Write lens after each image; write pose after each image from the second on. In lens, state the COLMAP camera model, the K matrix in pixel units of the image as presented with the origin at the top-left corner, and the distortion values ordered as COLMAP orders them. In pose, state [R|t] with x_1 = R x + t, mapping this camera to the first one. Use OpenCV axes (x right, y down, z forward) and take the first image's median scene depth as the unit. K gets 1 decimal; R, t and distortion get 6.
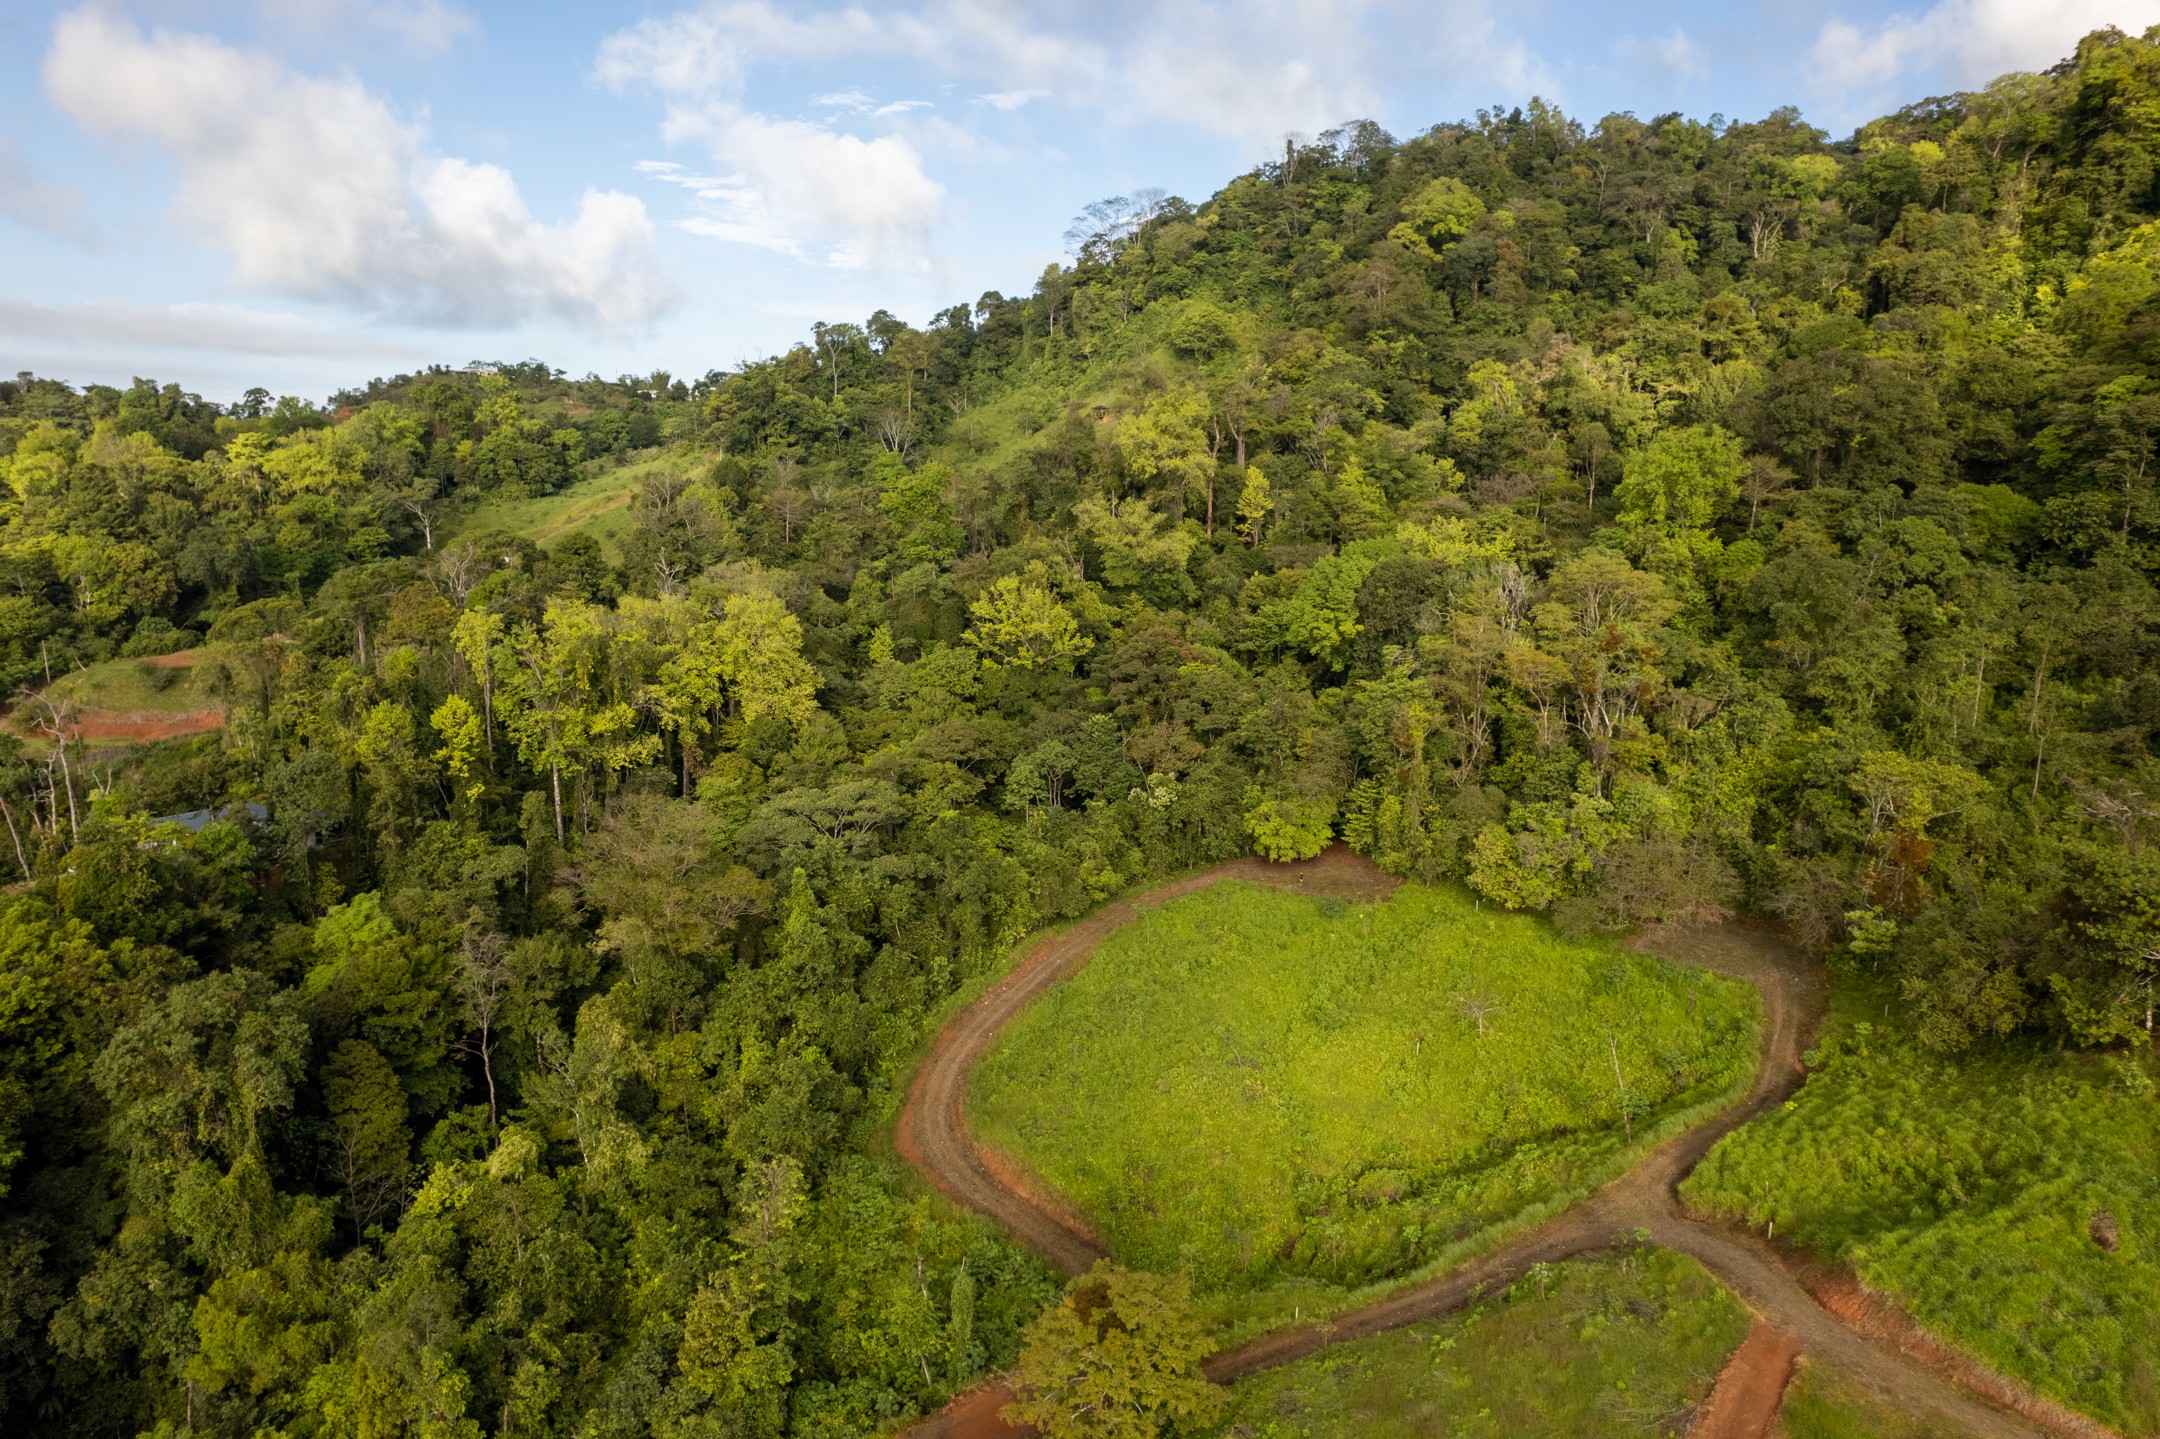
lens RADIAL K [[1379.9, 0, 1067.9], [0, 1379.9, 726.2], [0, 0, 1]] dist [-0.078629, 0.071556]
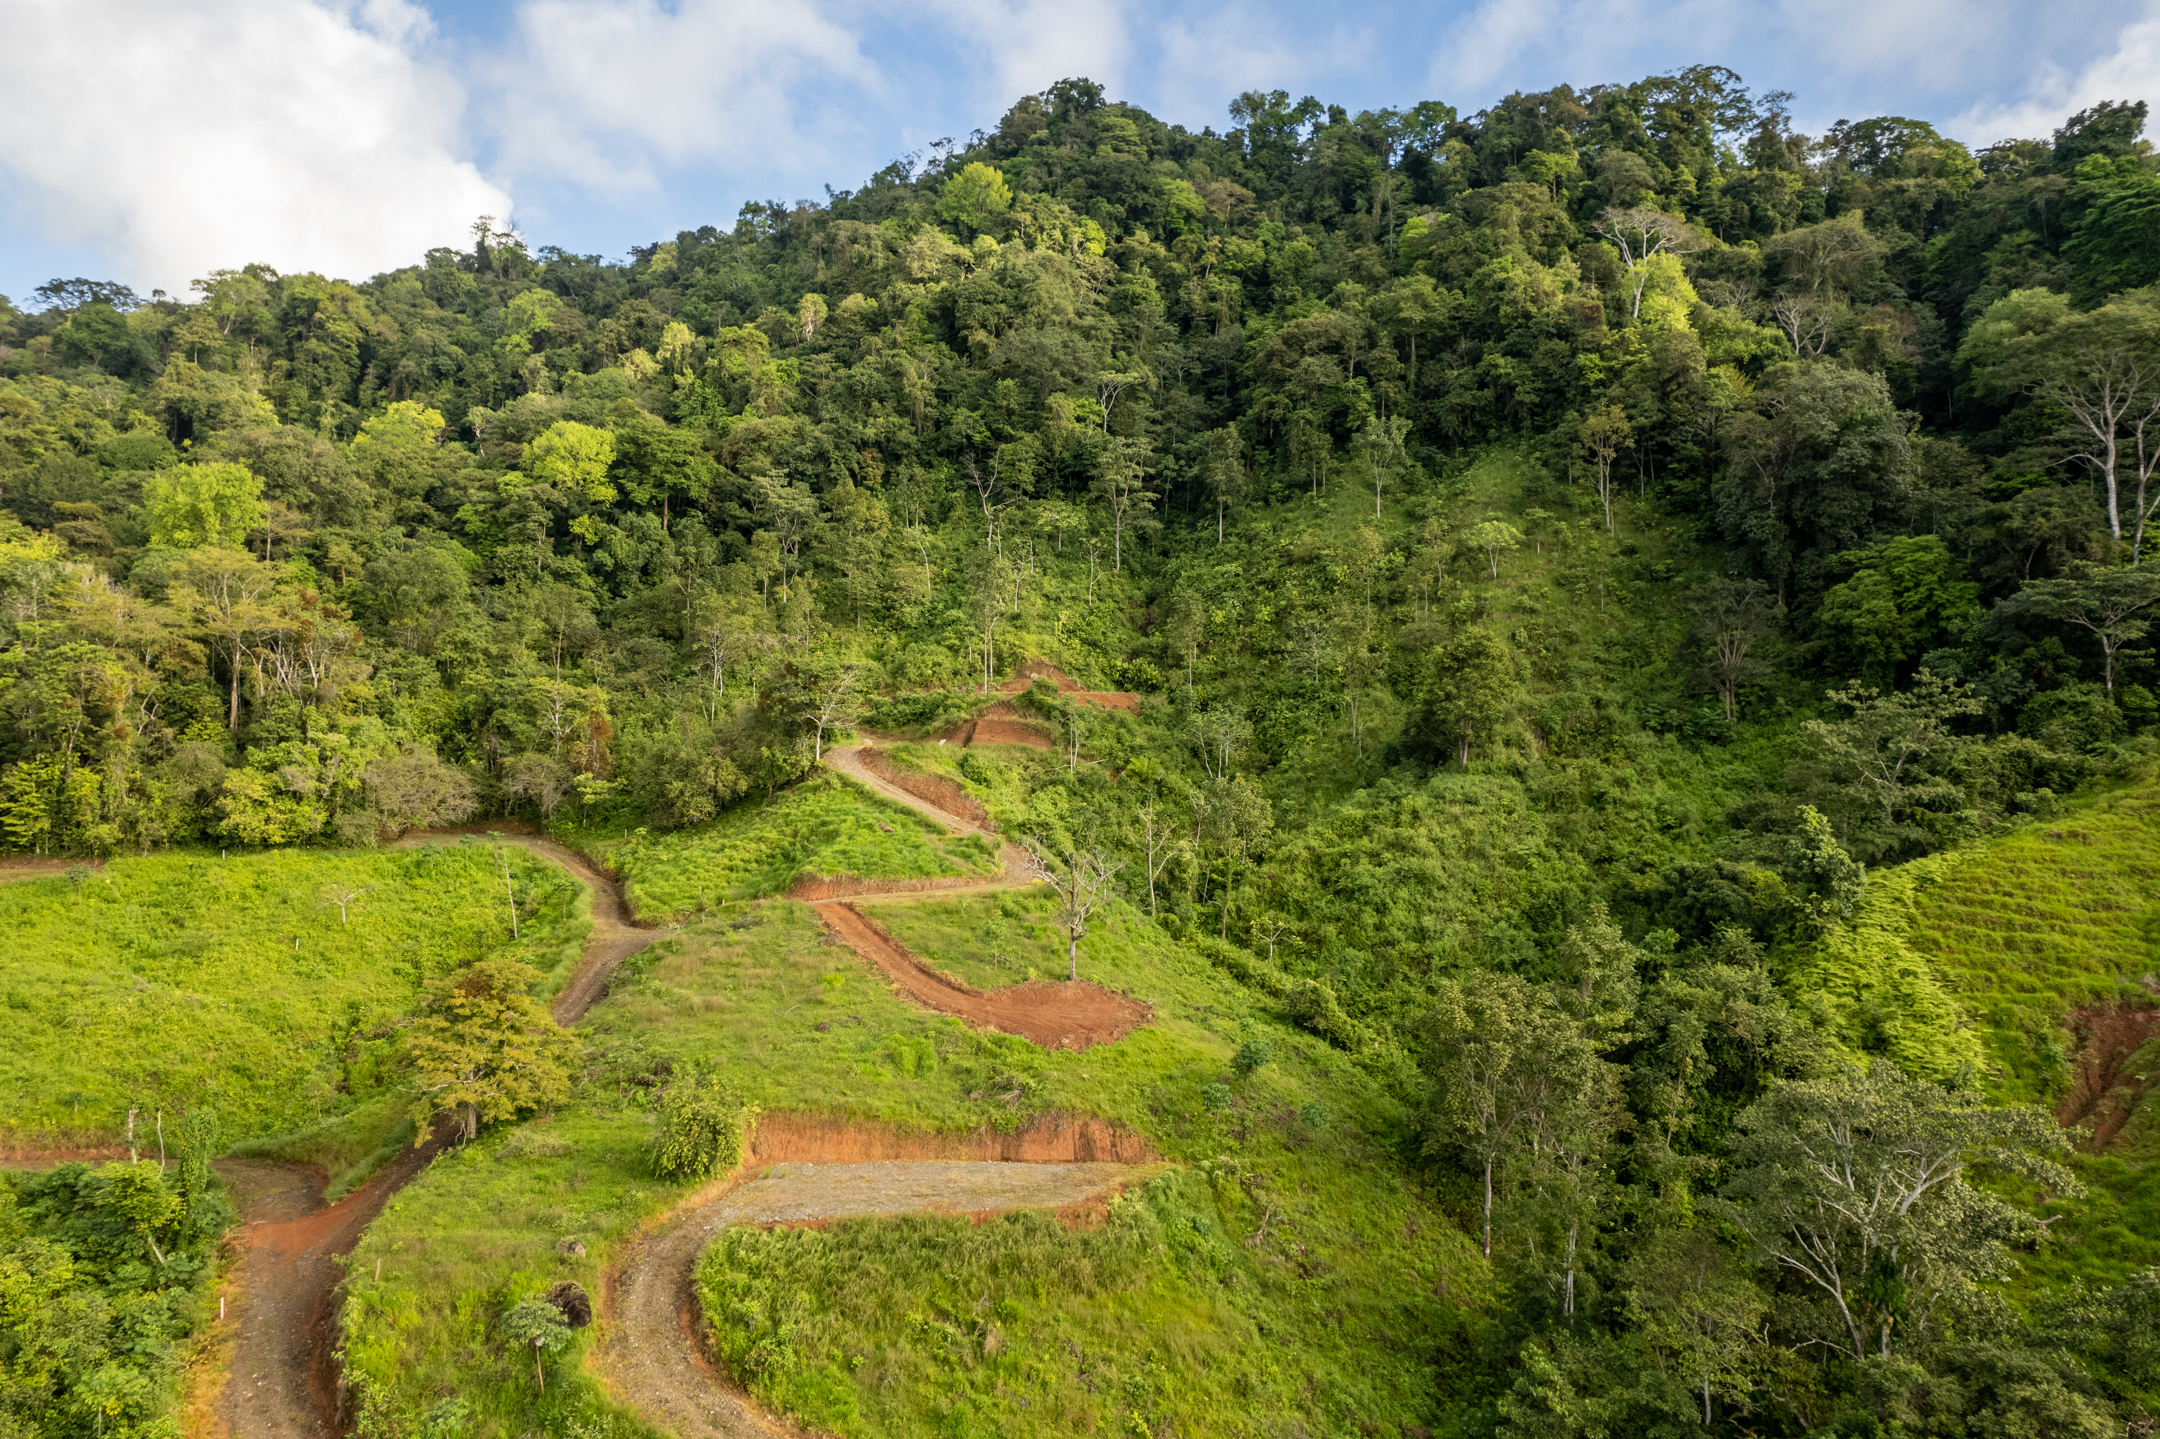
lens RADIAL K [[1379.9, 0, 1074.1], [0, 1379.9, 735.6], [0, 0, 1]] dist [-0.078629, 0.071556]
pose [[0.268267, -0.005731, 0.963328, -0.439265], [0.178836, 0.982897, -0.043955, 0.181314], [-0.946599, 0.184070, 0.264703, 0.125138]]
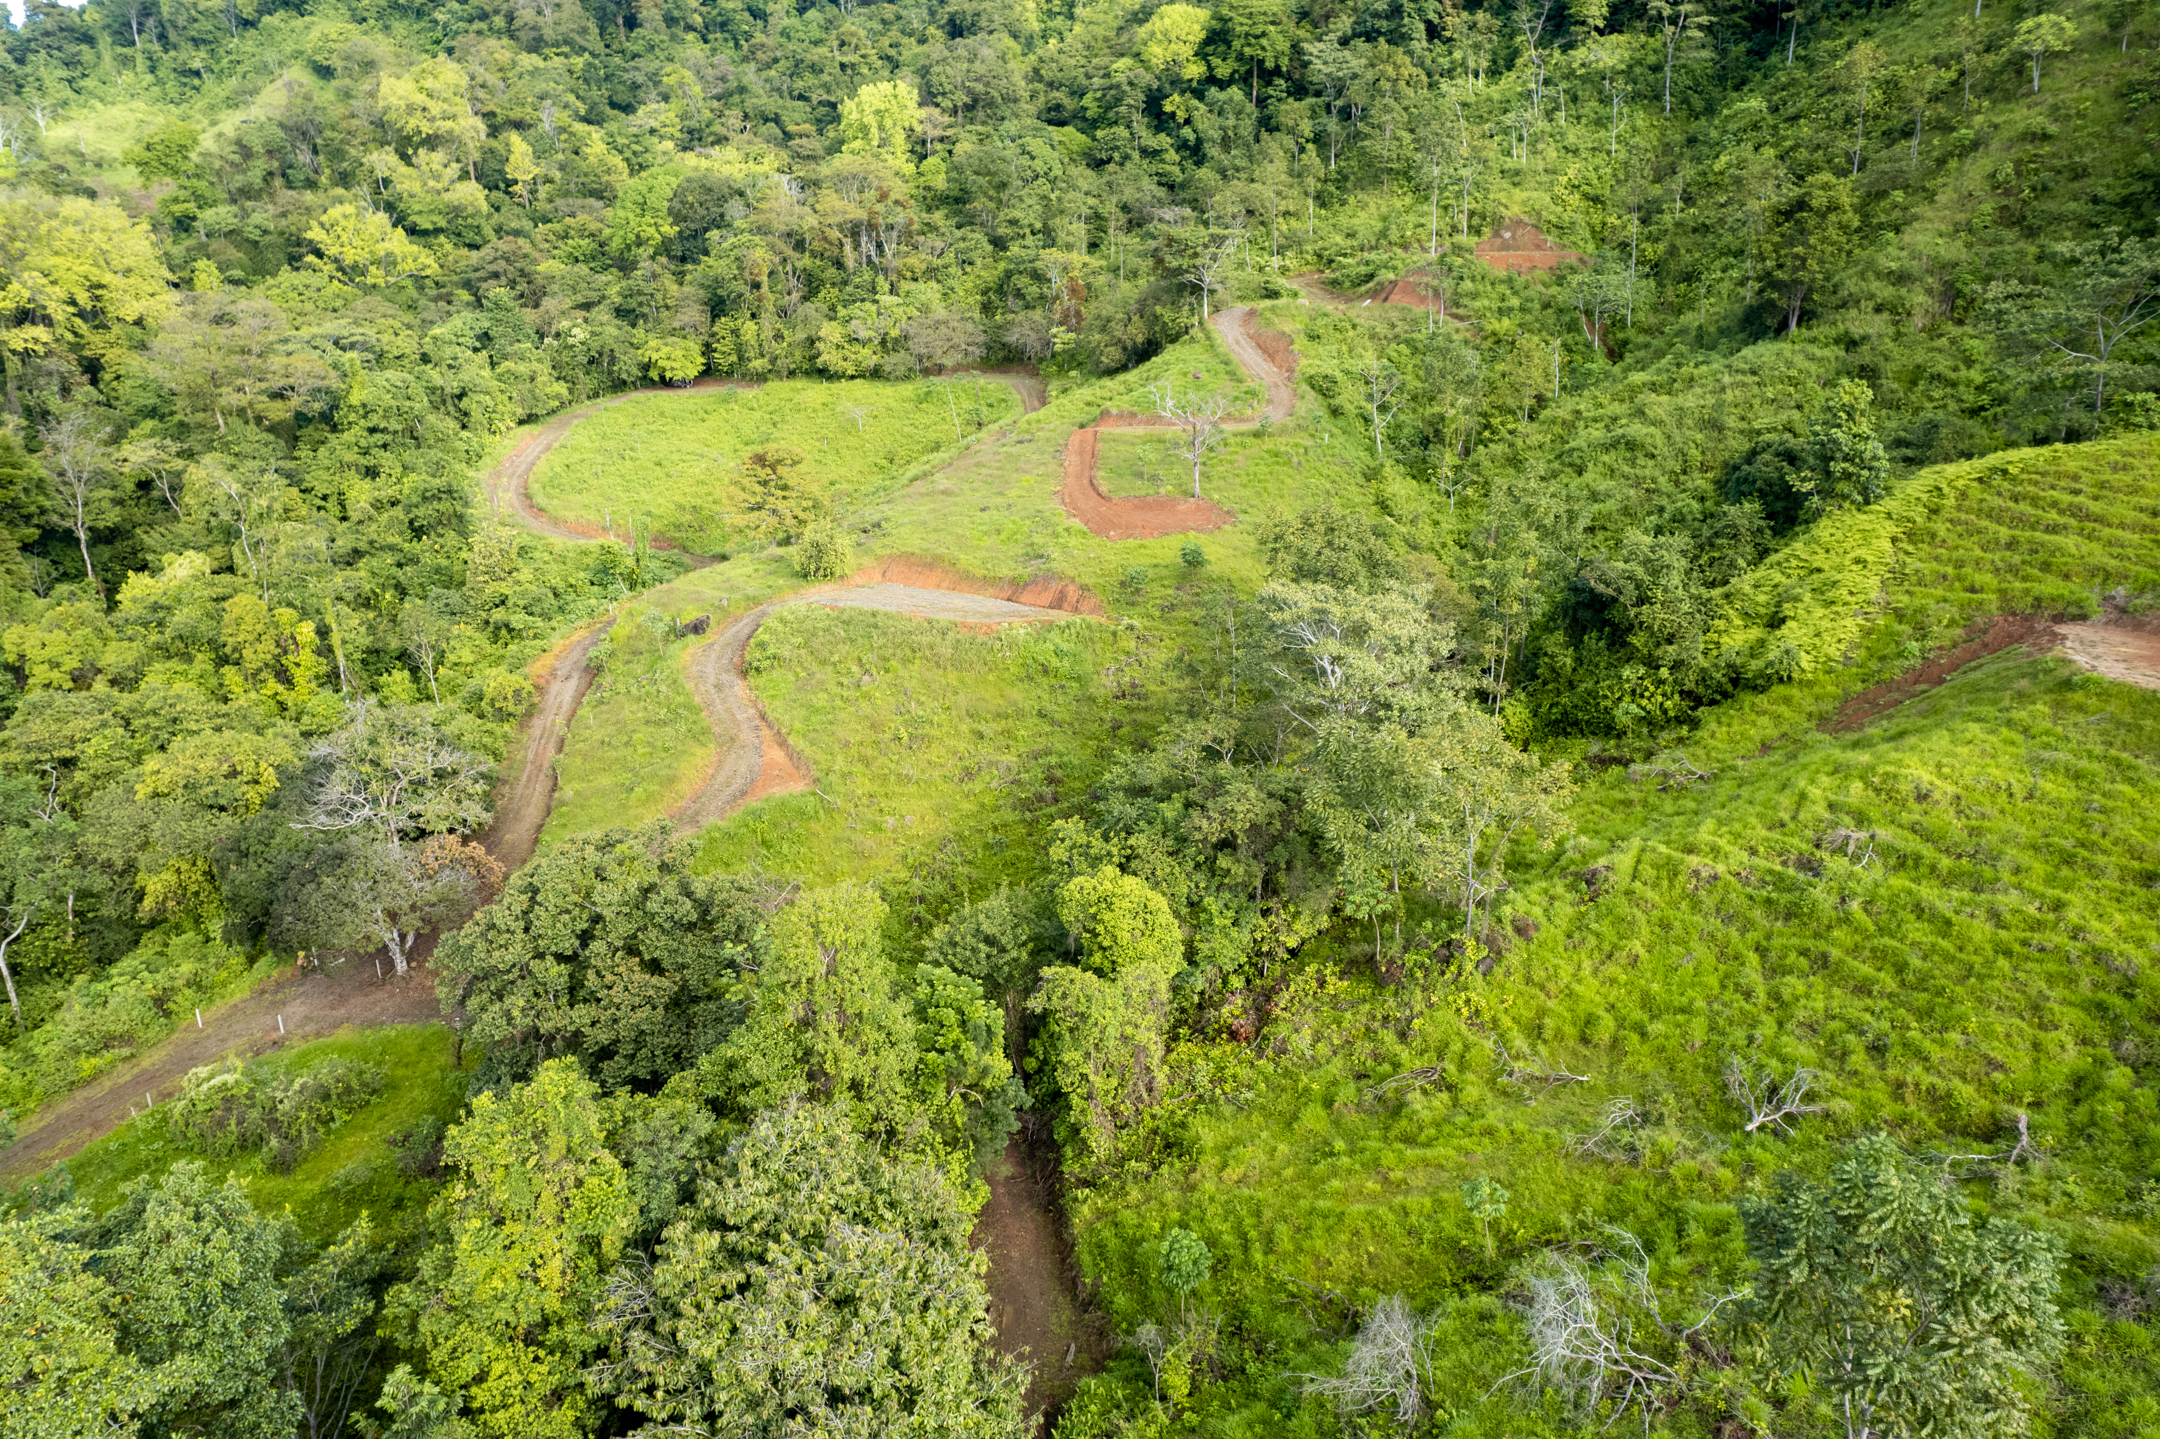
lens RADIAL K [[1379.9, 0, 1069.8], [0, 1379.9, 728.9], [0, 0, 1]] dist [-0.078629, 0.071556]
pose [[0.796109, -0.192994, 0.573554, -0.370473], [0.121066, 0.979415, 0.161519, 0.263478], [-0.592919, -0.059148, 0.803087, -0.328100]]
